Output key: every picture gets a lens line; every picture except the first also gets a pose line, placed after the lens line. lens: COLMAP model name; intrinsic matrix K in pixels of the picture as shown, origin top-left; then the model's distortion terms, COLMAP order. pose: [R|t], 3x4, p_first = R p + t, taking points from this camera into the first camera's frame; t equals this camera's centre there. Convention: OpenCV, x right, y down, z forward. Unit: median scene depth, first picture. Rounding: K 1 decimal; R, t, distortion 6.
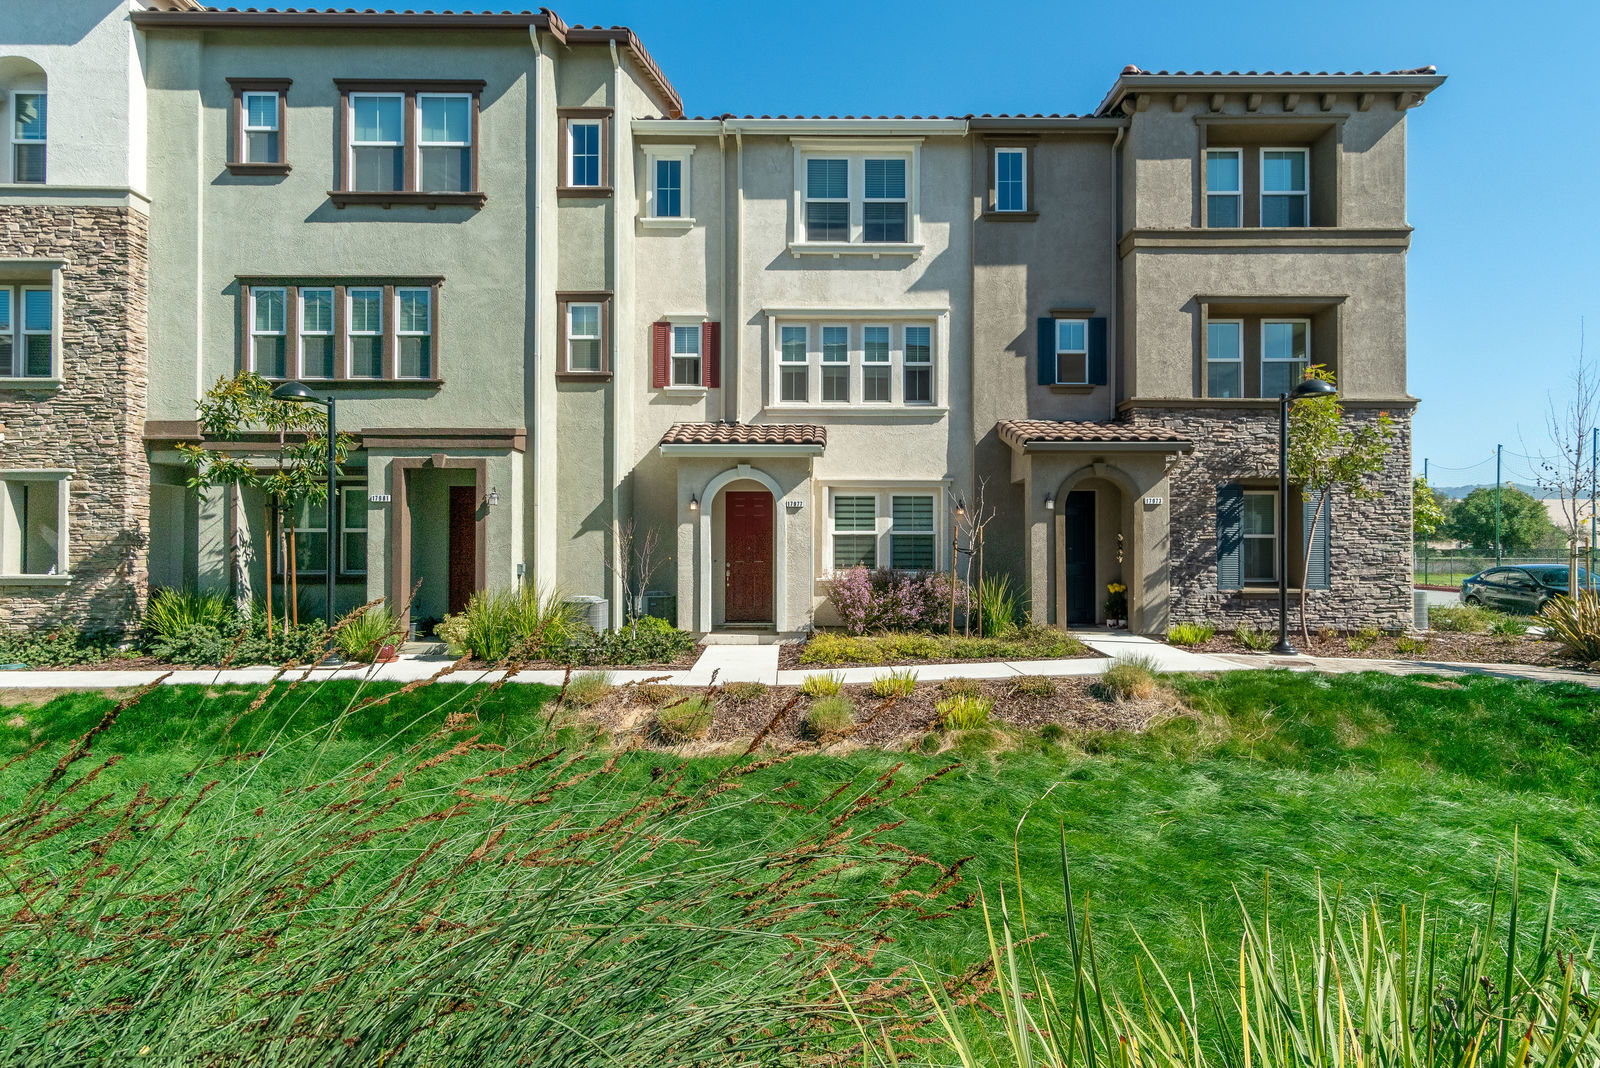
lens RADIAL K [[836.3, 0, 807.1], [0, 836.3, 538.1], [0, 0, 1]] dist [0.003721, 0.001052]
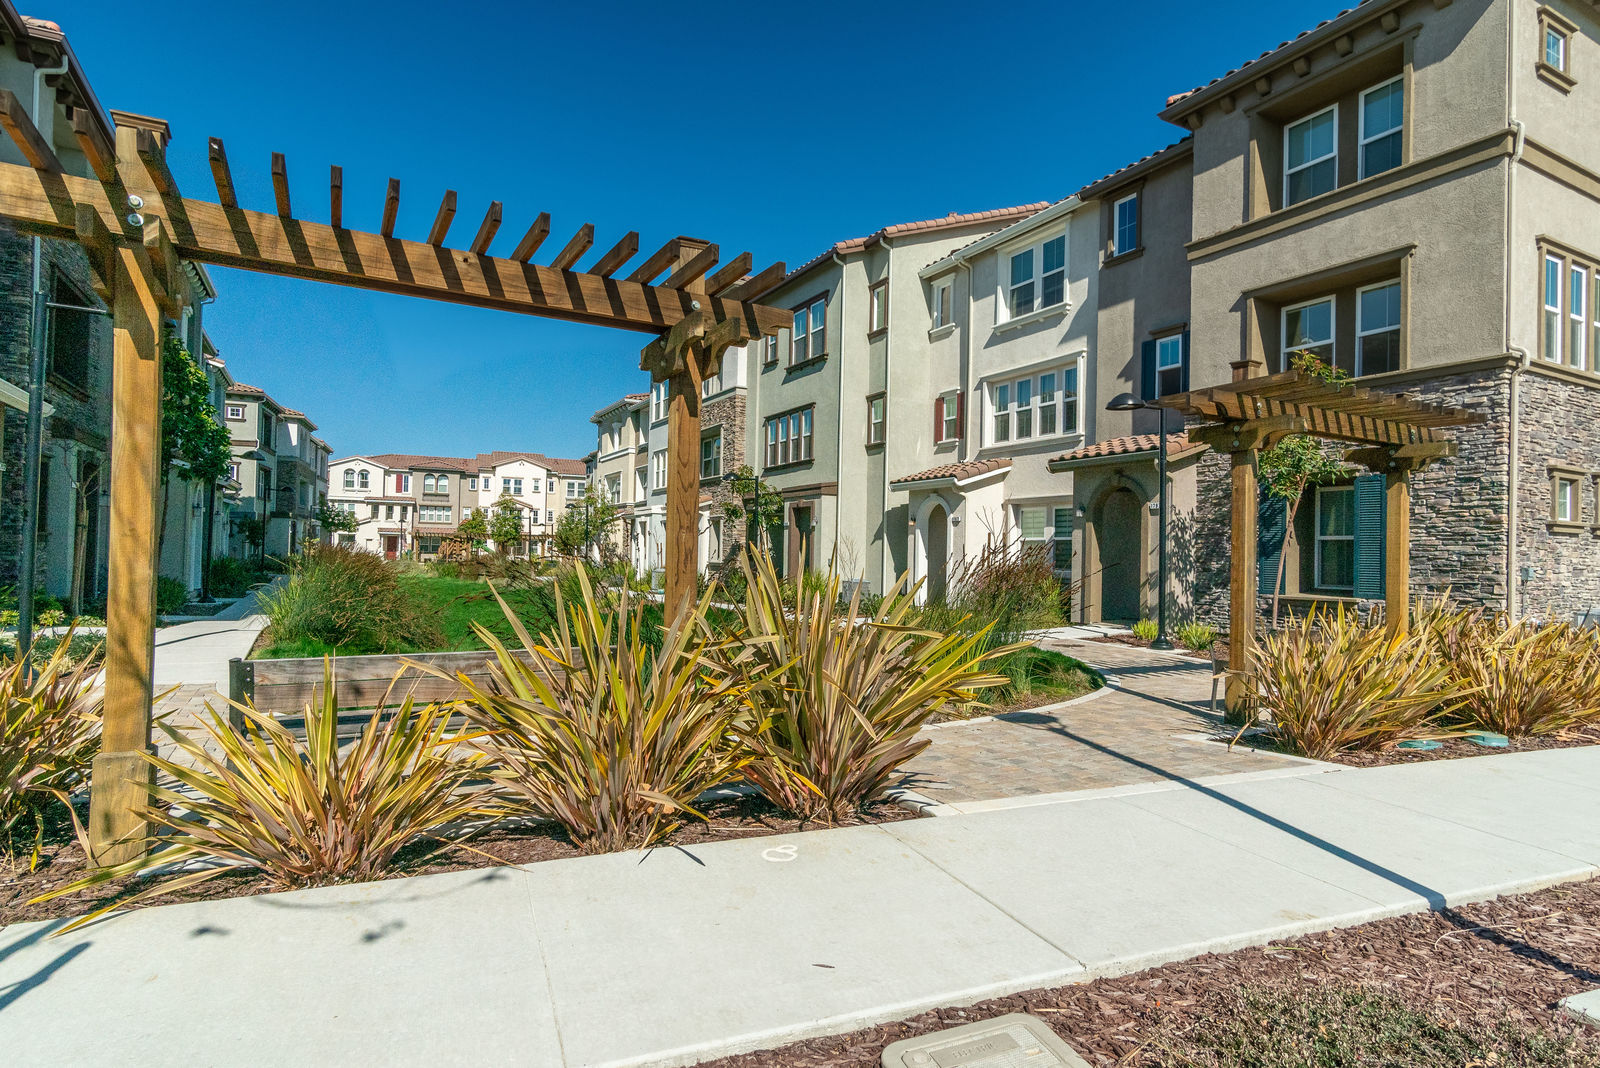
lens RADIAL K [[853.7, 0, 802.6], [0, 853.7, 538.7], [0, 0, 1]] dist [0.003319, 0.001834]
pose [[0.478784, -0.012025, -0.877851, 1.087139], [-0.007995, 0.999805, -0.018056, 0.020016], [0.877897, 0.015663, 0.478594, 0.075038]]
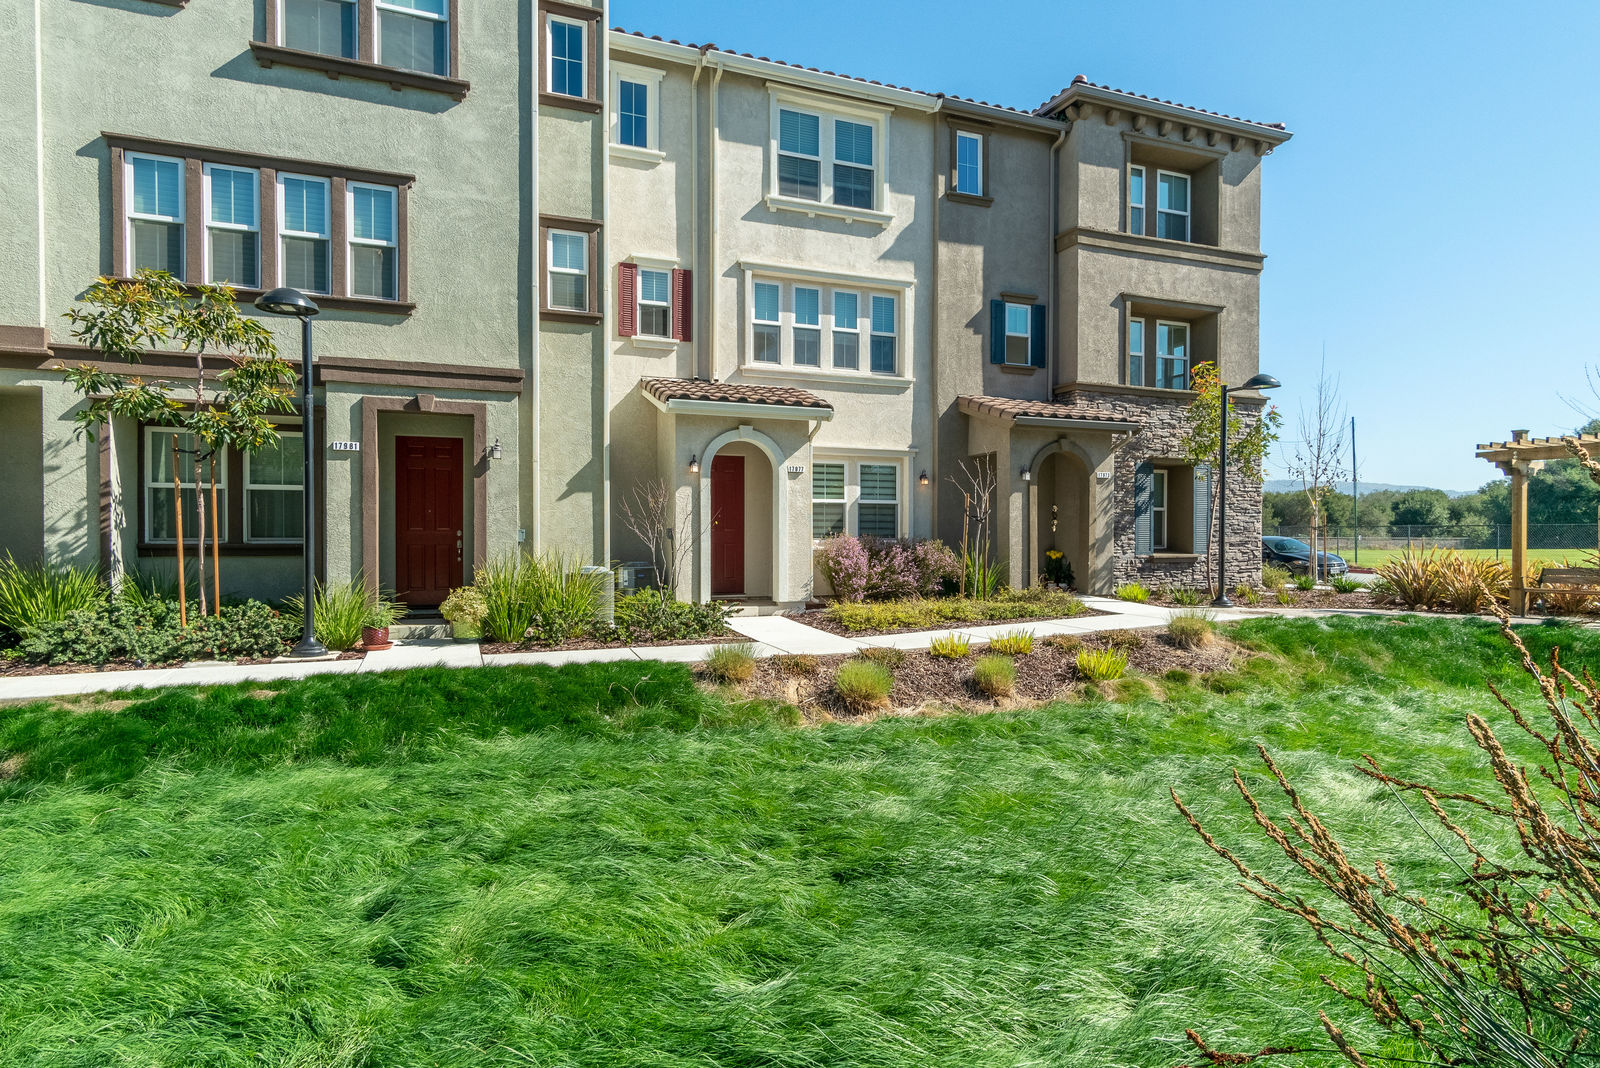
lens RADIAL K [[853.7, 0, 802.6], [0, 853.7, 538.7], [0, 0, 1]] dist [0.003319, 0.001834]
pose [[0.934731, -0.001152, 0.355355, -0.342470], [-0.007094, 0.999735, 0.021903, 0.016952], [-0.355286, -0.022994, 0.934475, 0.073671]]
